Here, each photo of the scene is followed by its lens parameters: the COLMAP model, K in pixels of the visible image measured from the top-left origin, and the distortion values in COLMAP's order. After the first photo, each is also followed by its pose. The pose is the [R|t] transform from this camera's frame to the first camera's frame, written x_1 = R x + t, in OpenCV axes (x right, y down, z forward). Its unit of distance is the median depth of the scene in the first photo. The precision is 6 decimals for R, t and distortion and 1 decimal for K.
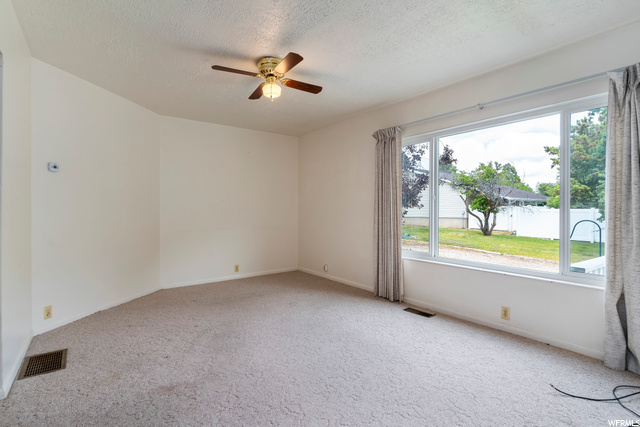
lens RADIAL K [[311.7, 0, 322.0], [0, 311.7, 208.0], [0, 0, 1]] dist [0.003694, 0.001039]
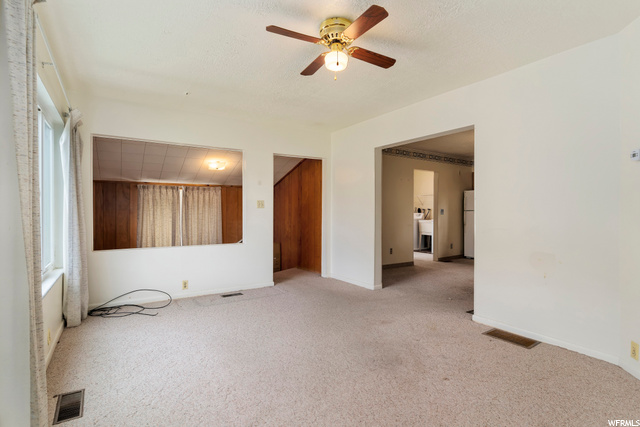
lens RADIAL K [[268.1, 0, 320.0], [0, 268.1, 213.5], [0, 0, 1]] dist [0.000755, 0.000069]
pose [[-0.998240, -0.010385, 0.058380, -0.164394], [-0.010141, 0.999939, 0.004469, 0.007412], [-0.058423, 0.003869, -0.998284, 1.739899]]
